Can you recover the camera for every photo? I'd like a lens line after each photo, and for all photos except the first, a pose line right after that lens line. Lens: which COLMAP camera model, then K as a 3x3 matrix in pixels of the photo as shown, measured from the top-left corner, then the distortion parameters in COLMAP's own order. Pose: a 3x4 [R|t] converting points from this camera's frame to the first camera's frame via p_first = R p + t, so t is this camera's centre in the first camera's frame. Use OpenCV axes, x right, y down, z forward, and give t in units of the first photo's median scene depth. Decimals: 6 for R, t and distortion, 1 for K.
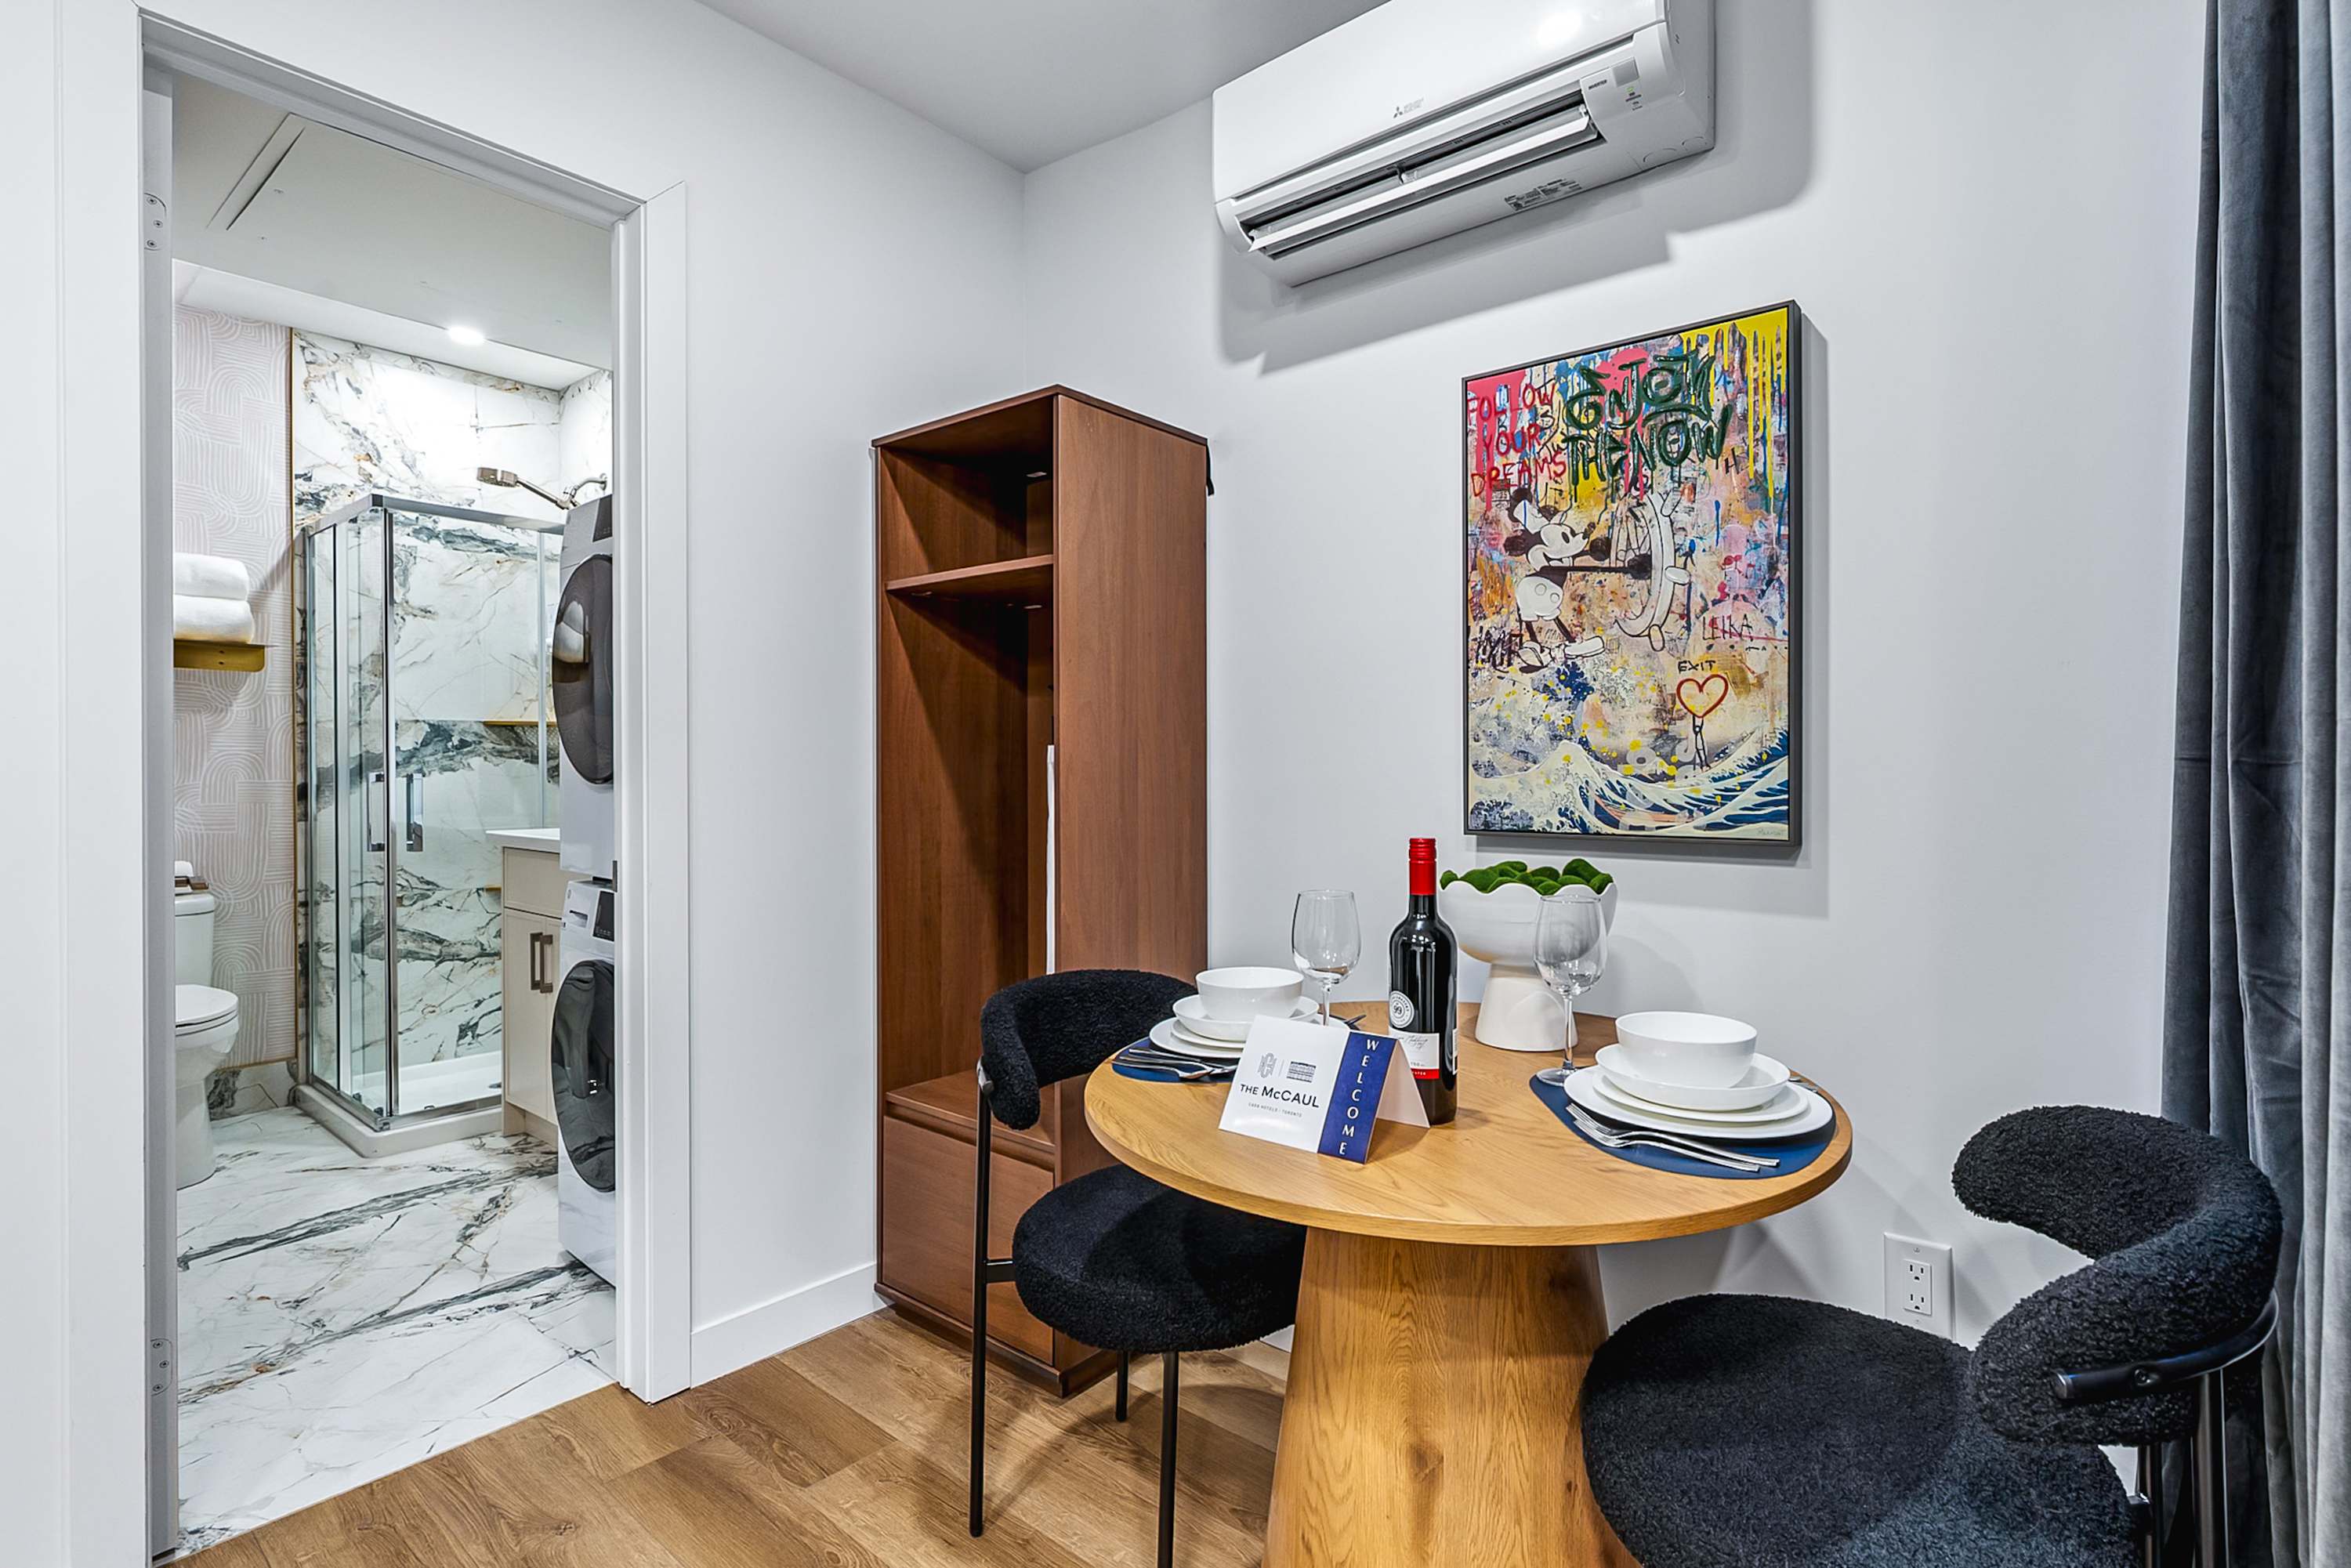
lens RADIAL K [[1109.9, 0, 1265.1], [0, 1109.9, 773.2], [0, 0, 1]] dist [0.001697, -0.000617]
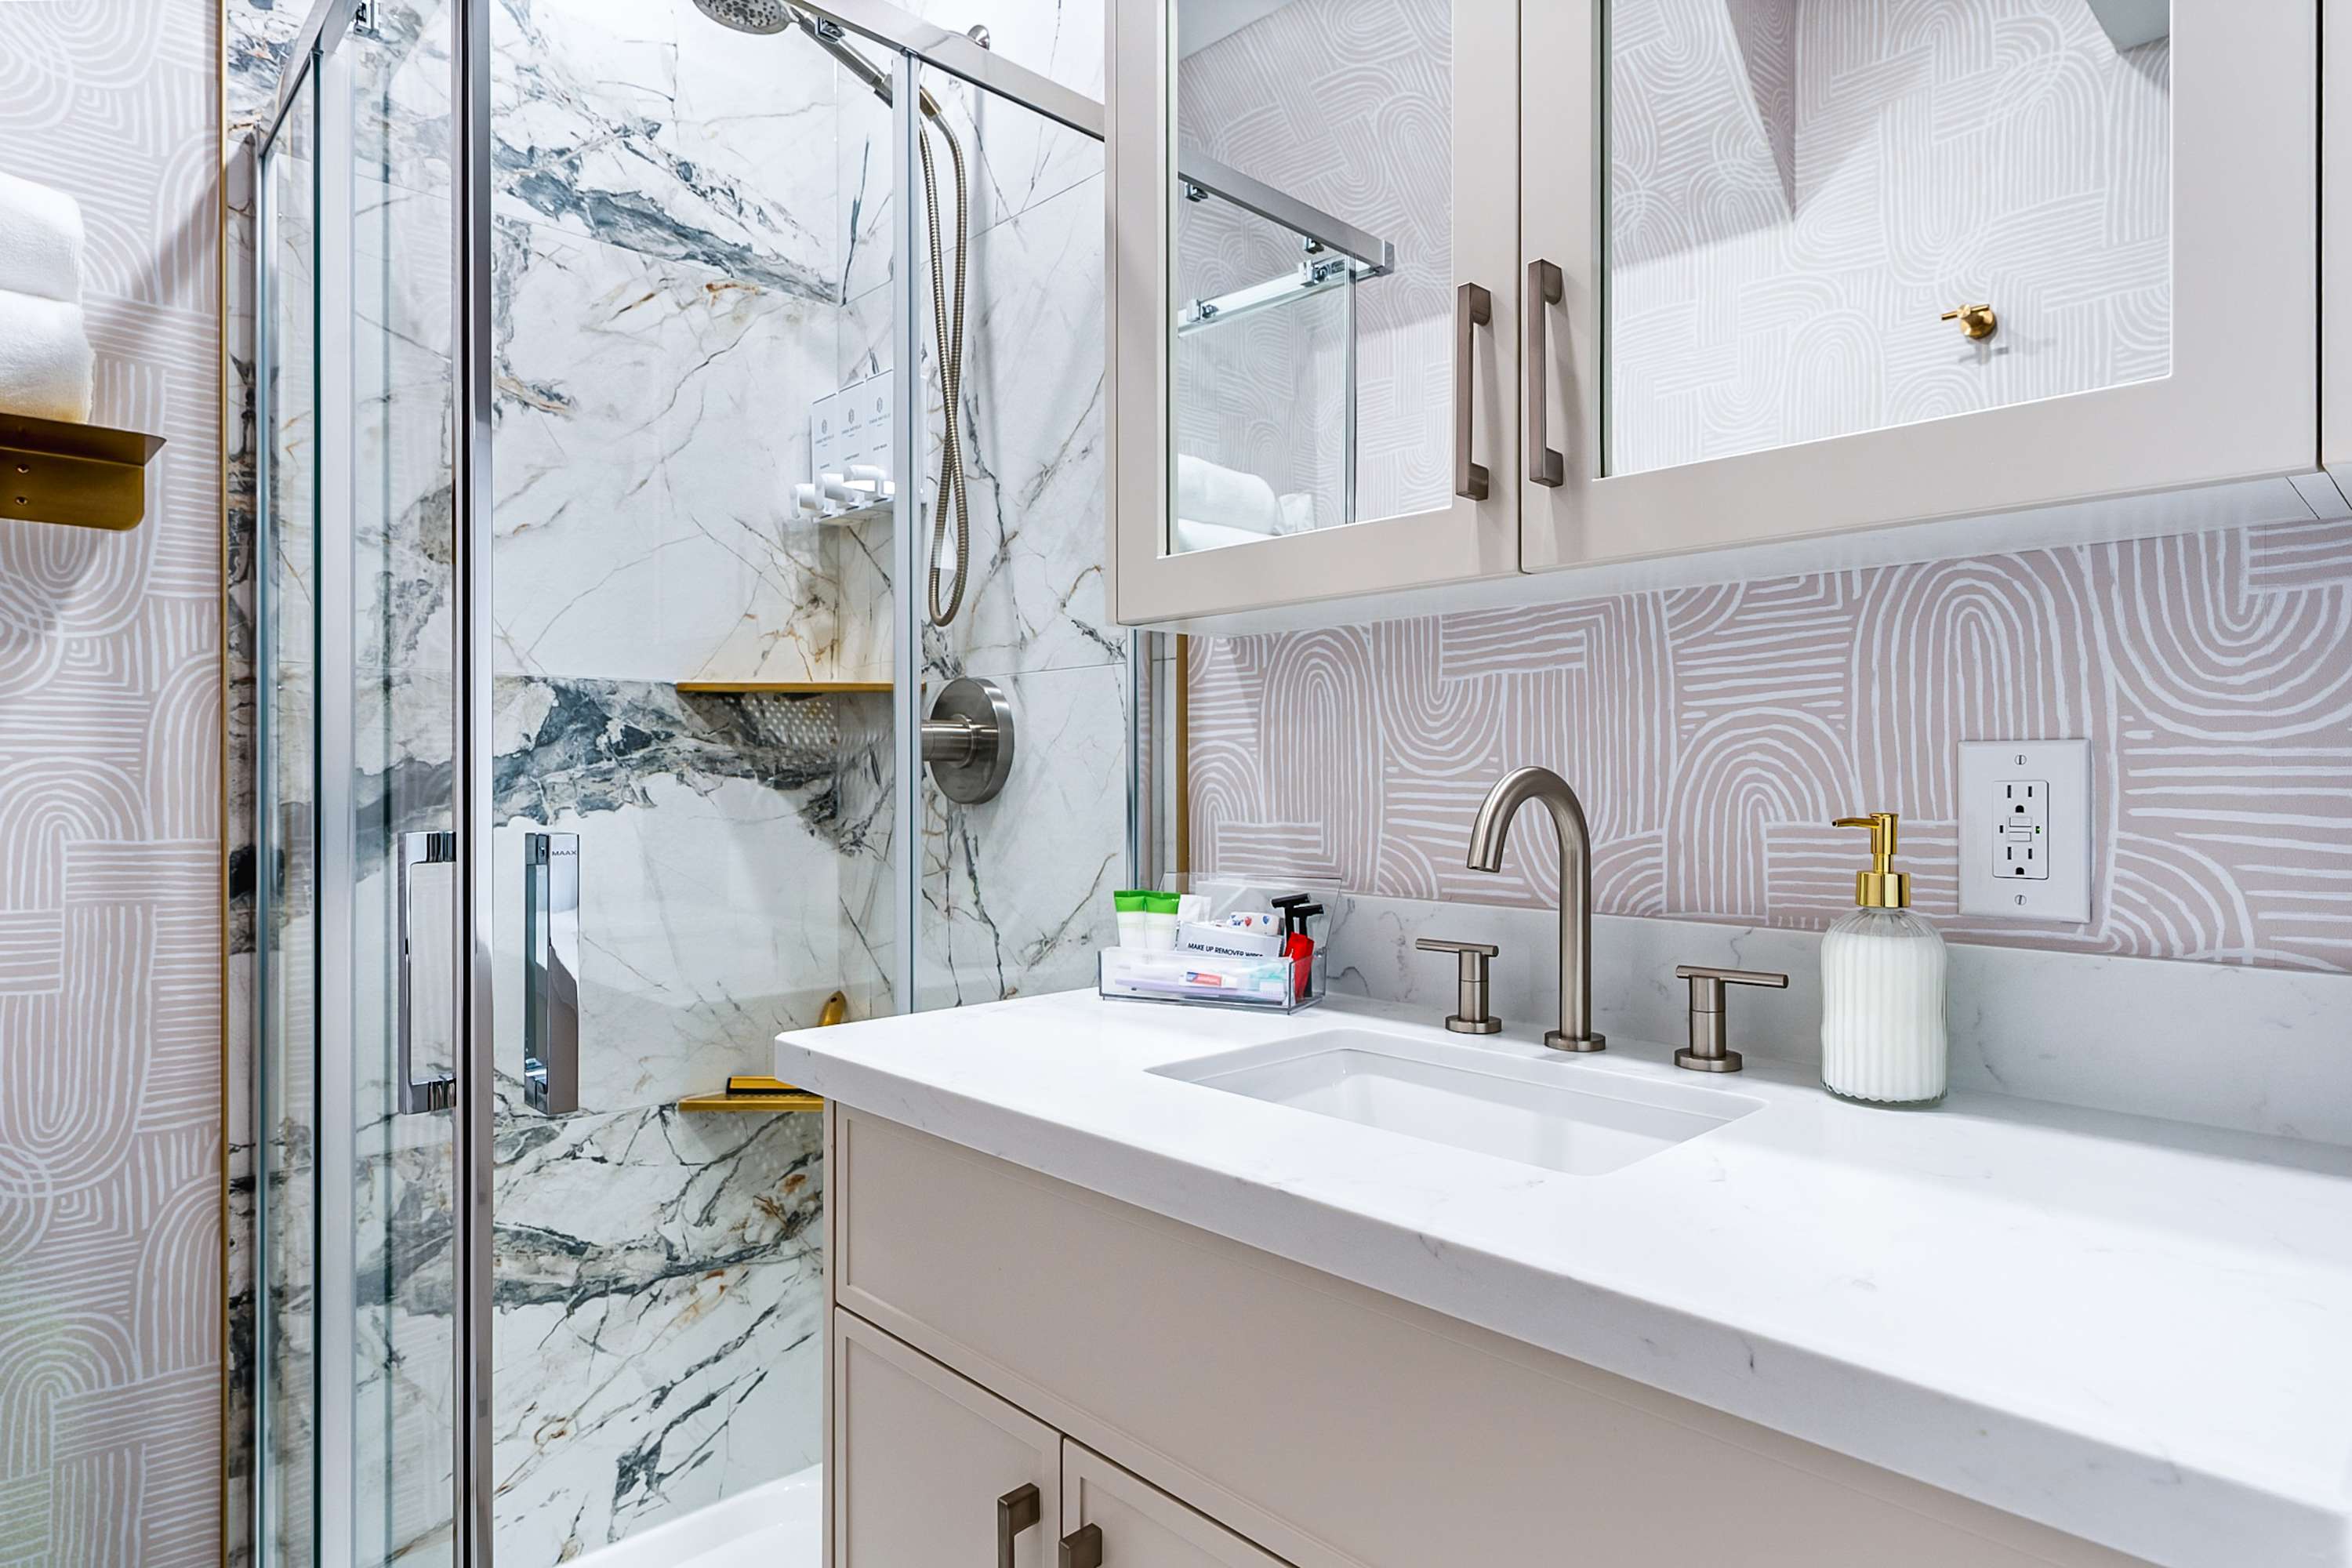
lens RADIAL K [[1307.0, 0, 1207.4], [0, 1307.0, 779.7], [0, 0, 1]] dist [0.002711, 0.000439]
pose [[0.990251, -0.000493, -0.139294, -0.976086], [-0.000753, 0.999960, -0.008891, -0.017697], [0.139293, 0.008909, 0.990211, 1.220777]]
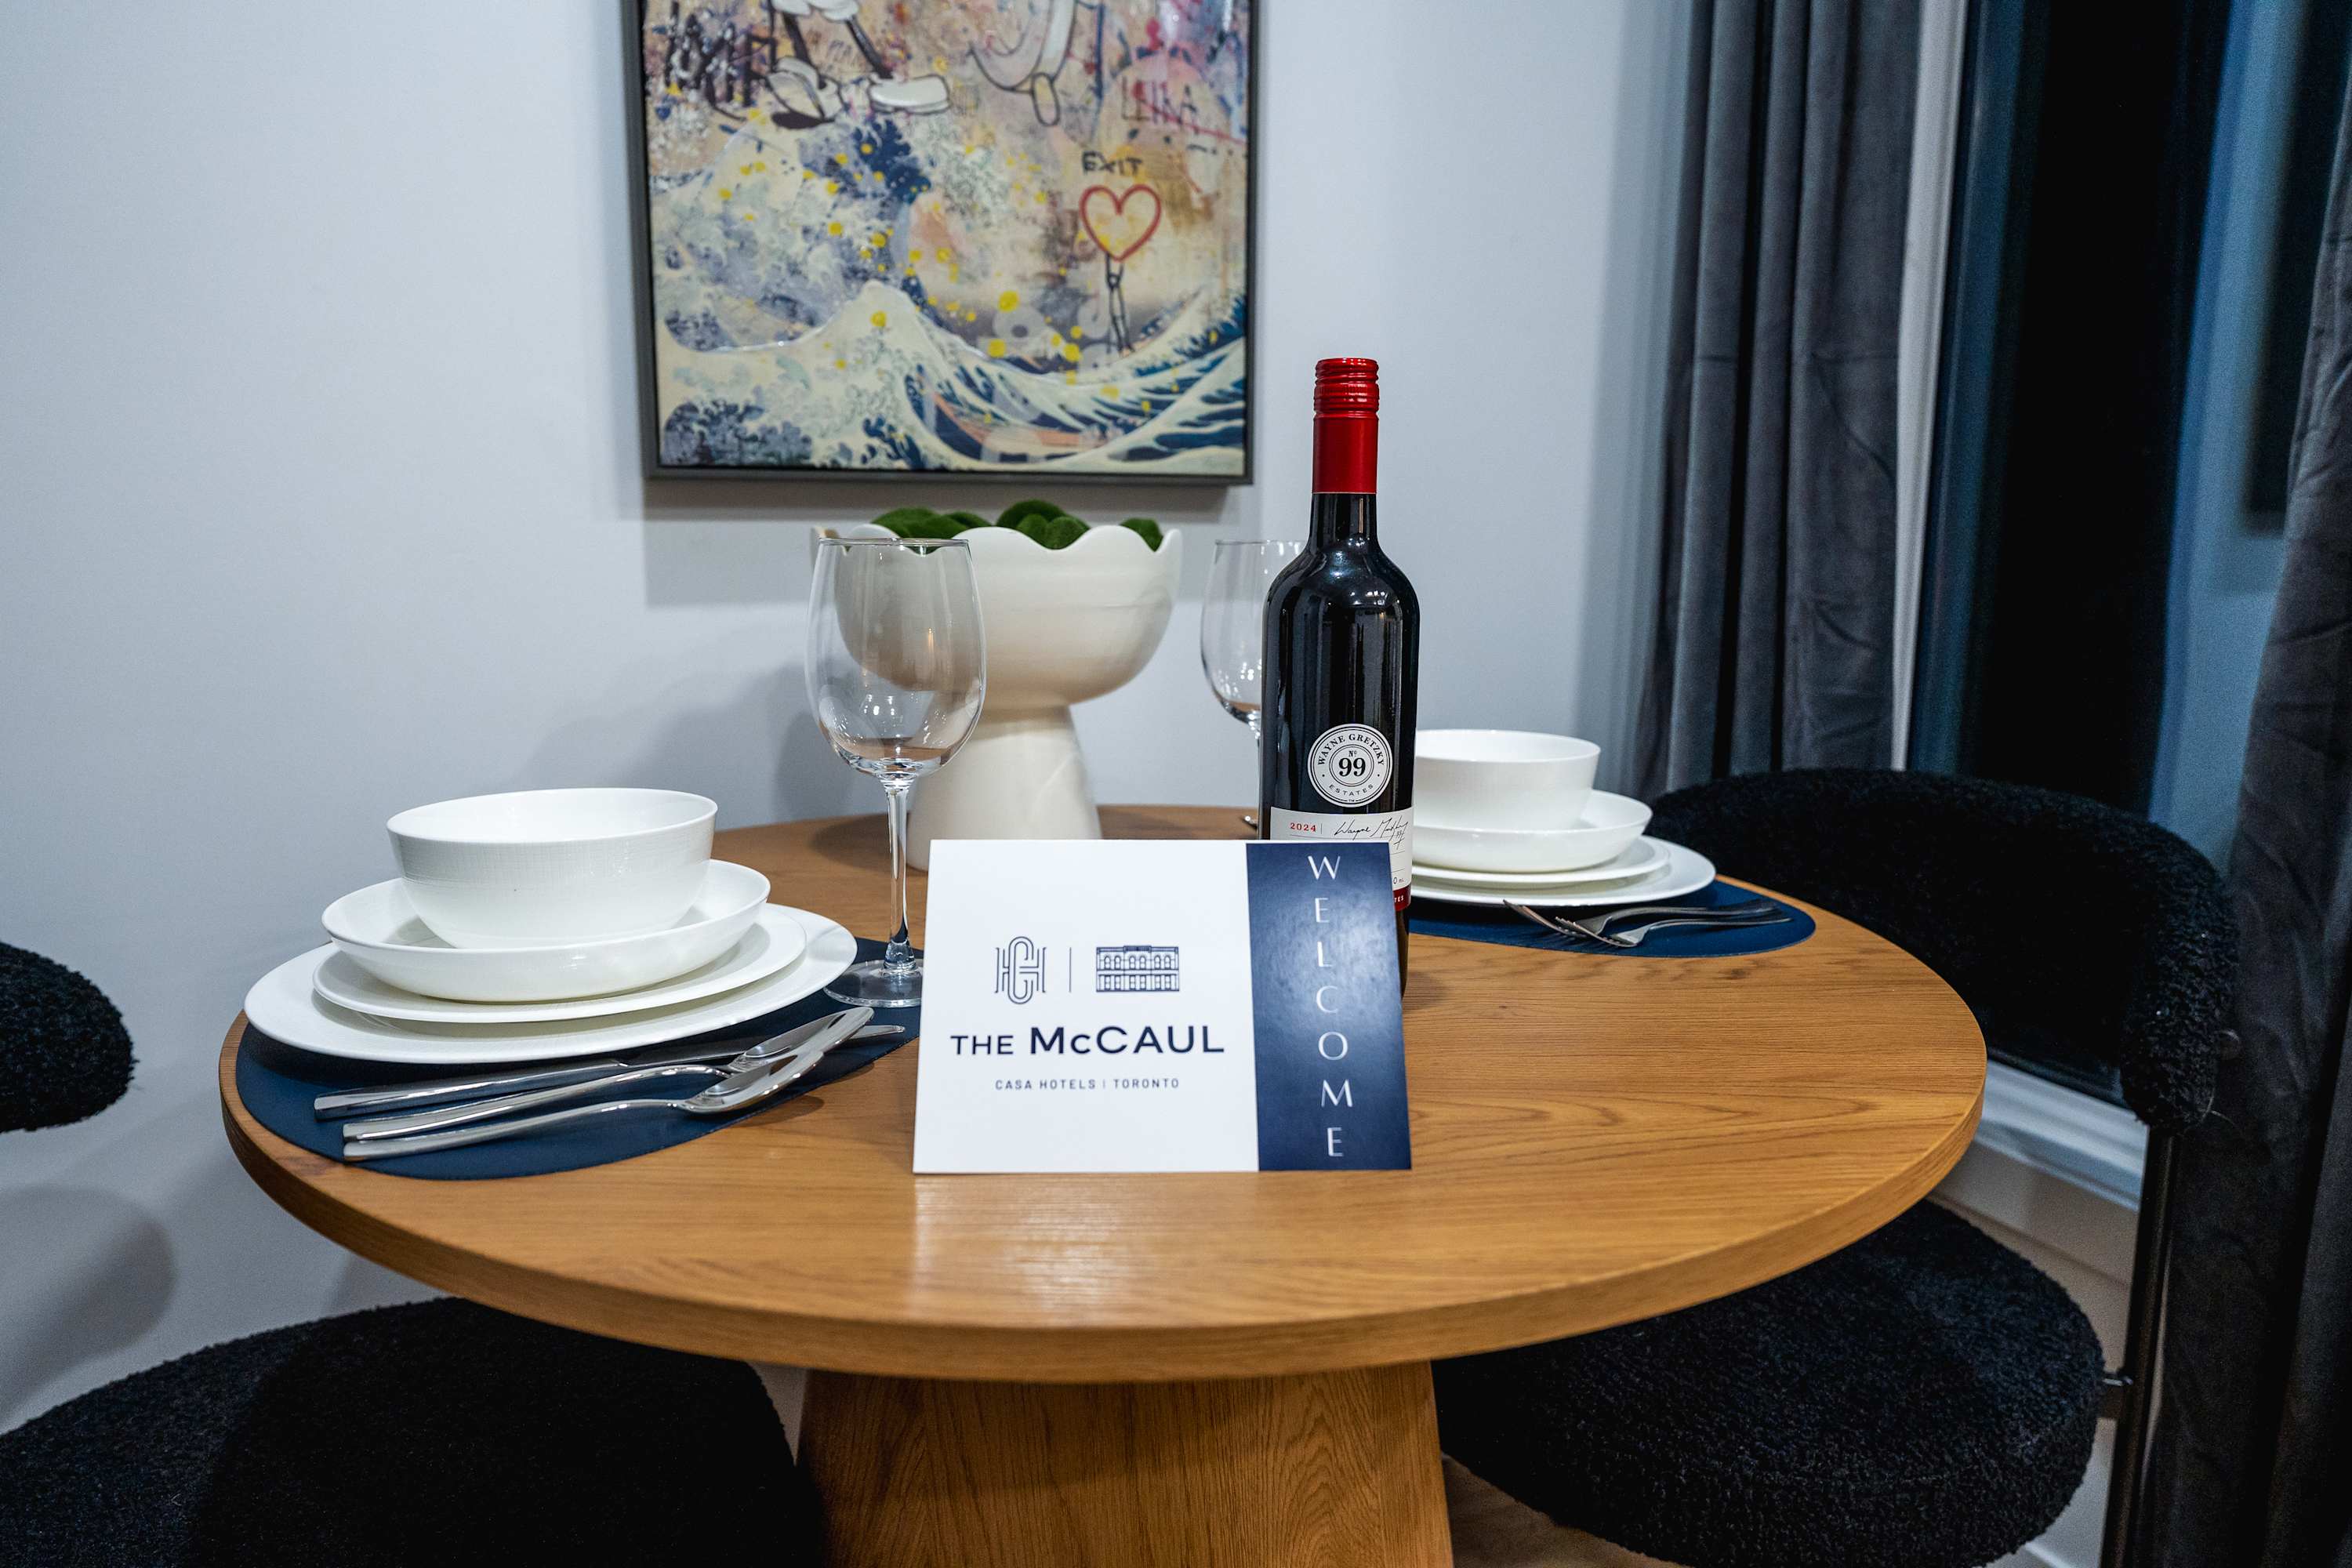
lens RADIAL K [[1556.5, 0, 1174.0], [0, 1556.5, 767.0], [0, 0, 1]] dist [-0.003794, 0.005277]
pose [[0.518558, -0.122224, 0.846262, -0.271256], [-0.001491, 0.989600, 0.143839, 0.083063], [-0.855041, -0.075850, 0.512983, 0.486306]]
